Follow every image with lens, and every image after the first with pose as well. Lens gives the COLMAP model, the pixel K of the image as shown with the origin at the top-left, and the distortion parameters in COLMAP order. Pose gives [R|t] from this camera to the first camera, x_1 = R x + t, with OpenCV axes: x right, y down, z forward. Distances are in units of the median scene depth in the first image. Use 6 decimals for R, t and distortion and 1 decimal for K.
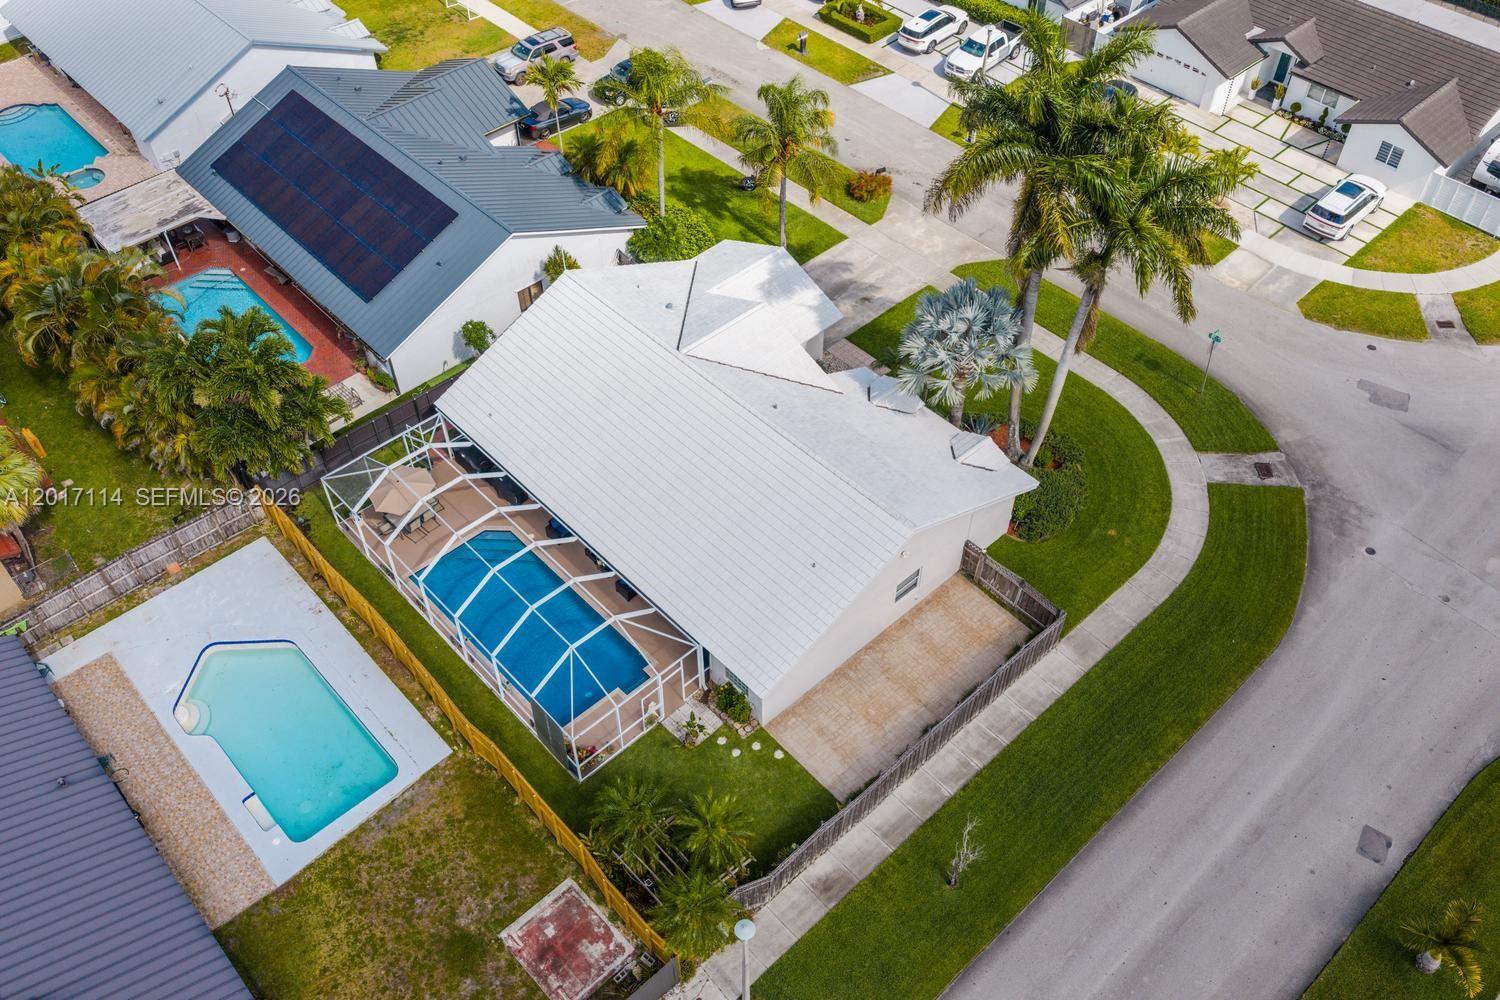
lens RADIAL K [[1241.0, 0, 756.2], [0, 1241.0, 506.2], [0, 0, 1]] dist [0.022321, -0.038978]
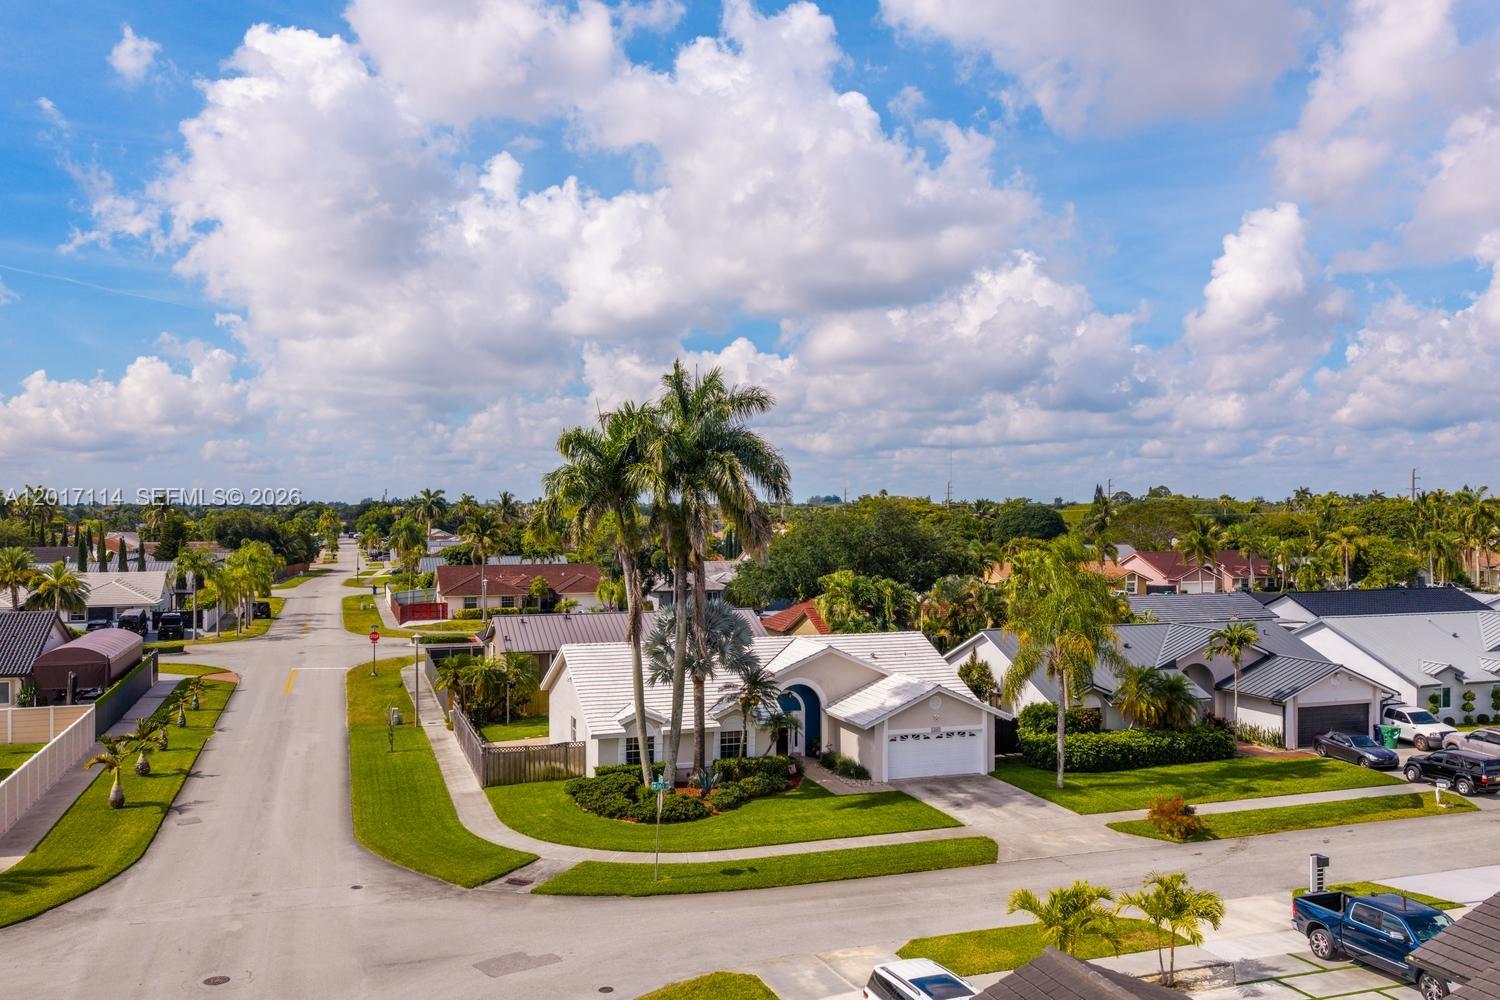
lens RADIAL K [[1239.1, 0, 756.1], [0, 1239.1, 451.5], [0, 0, 1]] dist [0.007704, -0.005451]
pose [[-0.412836, -0.037943, -0.910015, 1.216740], [-0.671106, 0.688166, 0.275761, -0.615629], [0.615778, 0.724560, -0.309564, 1.264292]]
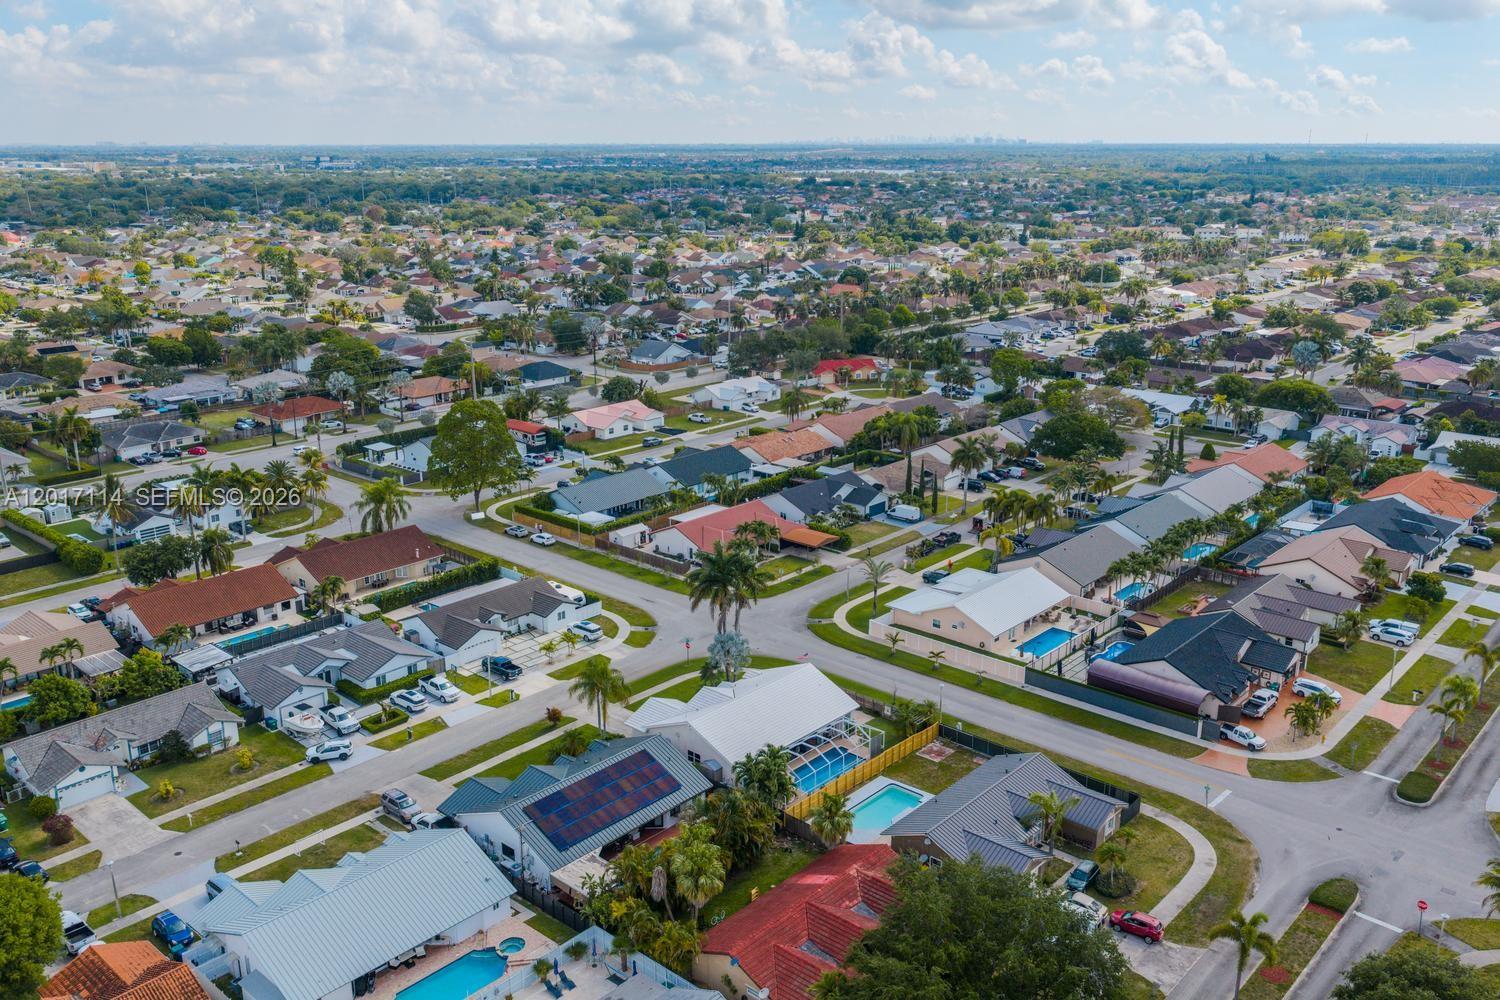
lens RADIAL K [[1241.0, 0, 756.2], [0, 1241.0, 506.2], [0, 0, 1]] dist [0.022321, -0.038978]
pose [[-0.091098, -0.280563, 0.955503, -2.577703], [0.736015, 0.627354, 0.254381, -1.060176], [-0.670808, 0.726438, 0.149348, 0.264347]]
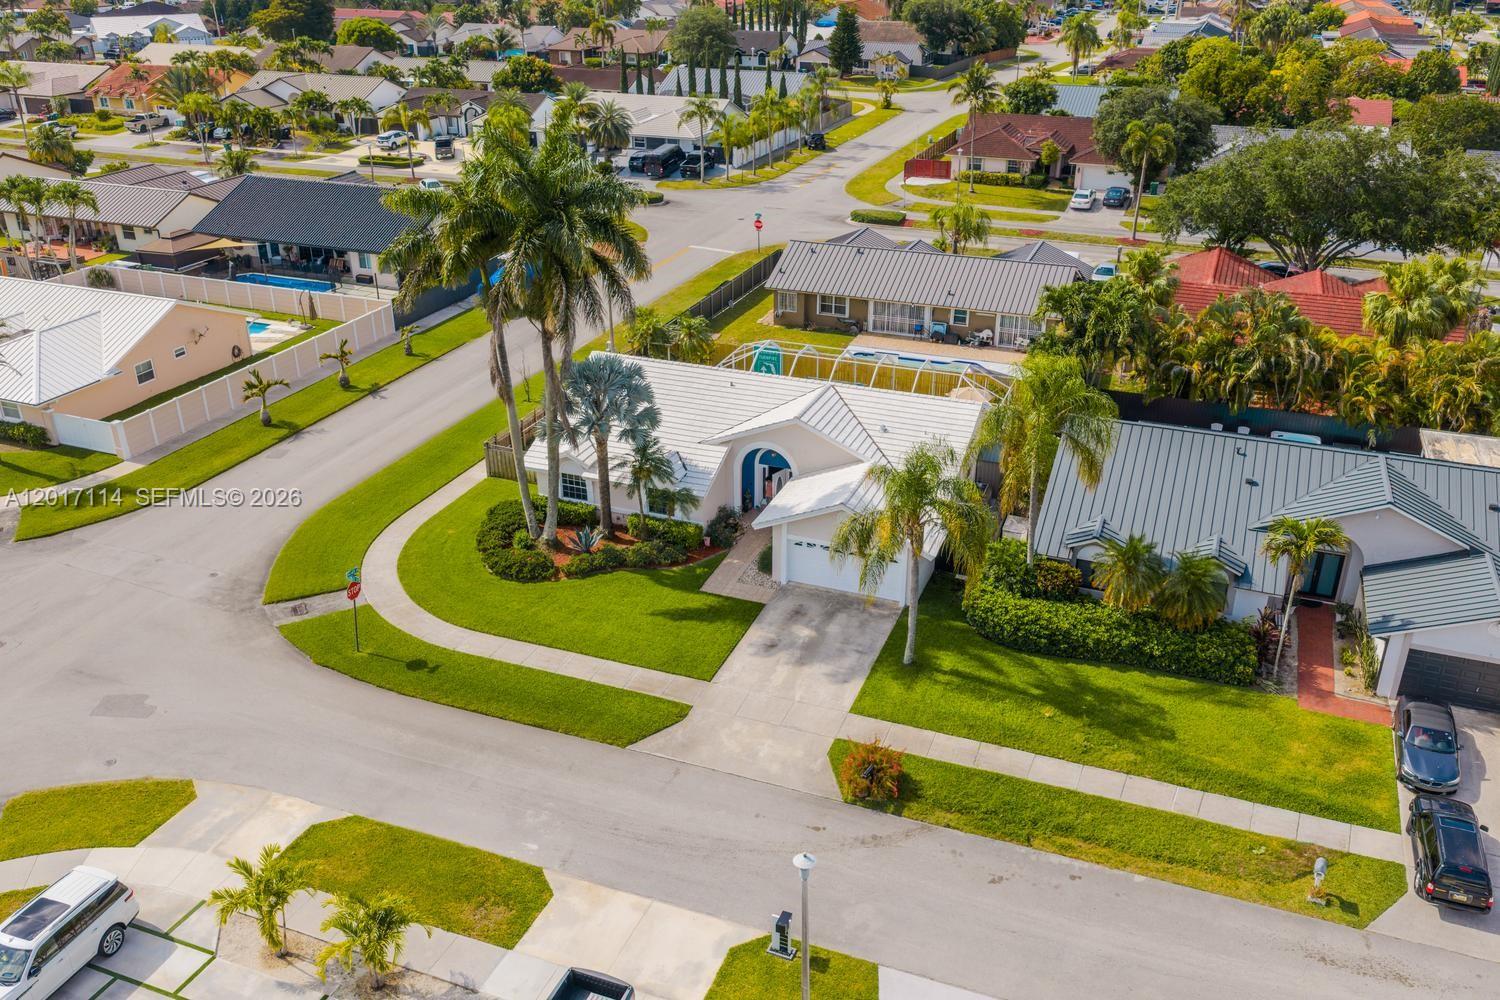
lens RADIAL K [[1241.0, 0, 756.2], [0, 1241.0, 506.2], [0, 0, 1]] dist [0.022321, -0.038978]
pose [[-0.901571, 0.188924, -0.389201, 0.496953], [-0.318875, 0.317802, 0.892928, -1.148693], [0.292384, 0.929145, -0.226278, 1.380697]]
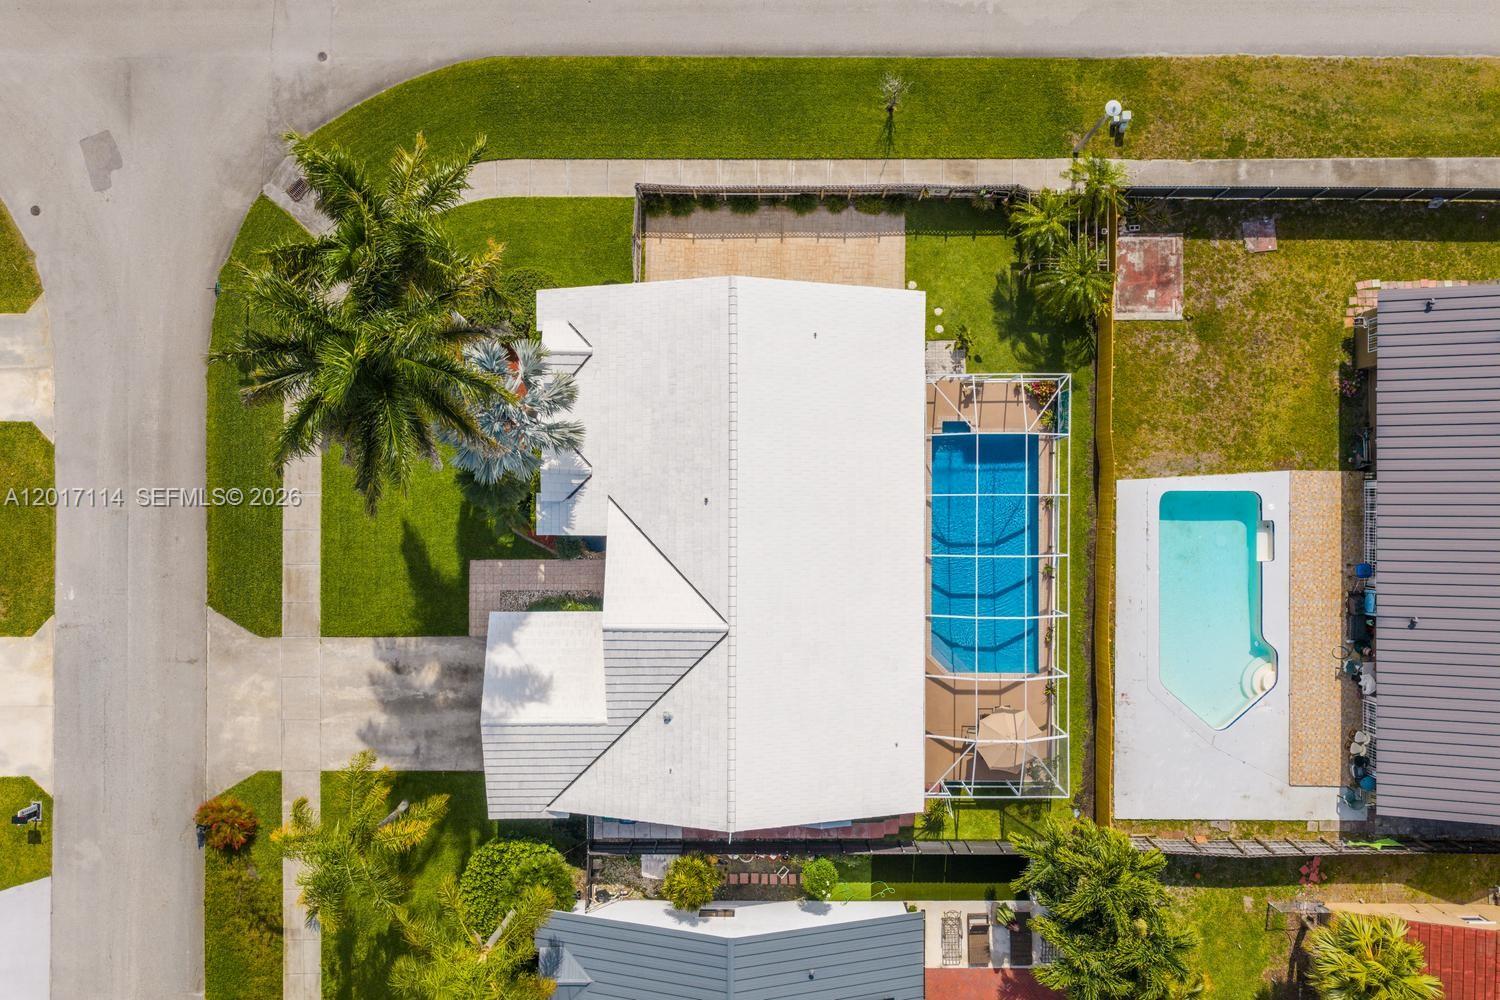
lens RADIAL K [[1242.8, 0, 758.5], [0, 1242.8, 502.8], [0, 0, 1]] dist [0.030231, -0.050305]
pose [[-0.729086, -0.684394, 0.006263, -0.020803], [0.508916, -0.535984, 0.673592, -0.687325], [-0.457645, 0.494294, 0.739077, 0.276857]]
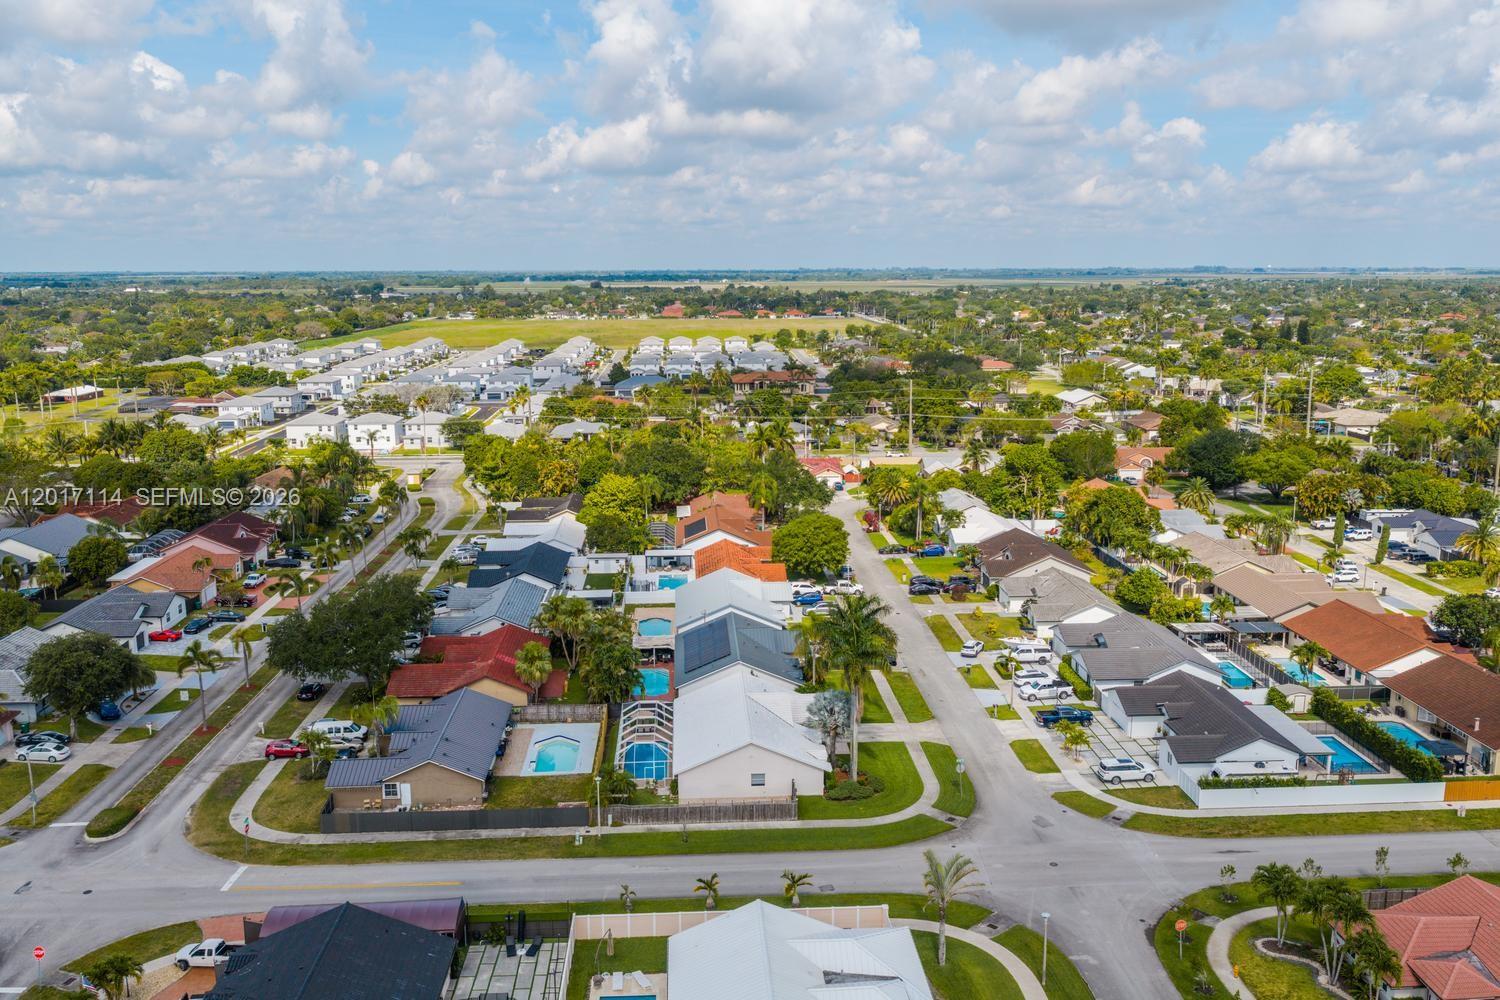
lens RADIAL K [[1241.0, 0, 756.2], [0, 1241.0, 506.2], [0, 0, 1]] dist [0.022321, -0.038978]
pose [[0.771472, 0.120021, -0.624841, 1.557656], [-0.468436, 0.771724, -0.430128, 0.690198], [0.430580, 0.624530, 0.651585, -0.943585]]
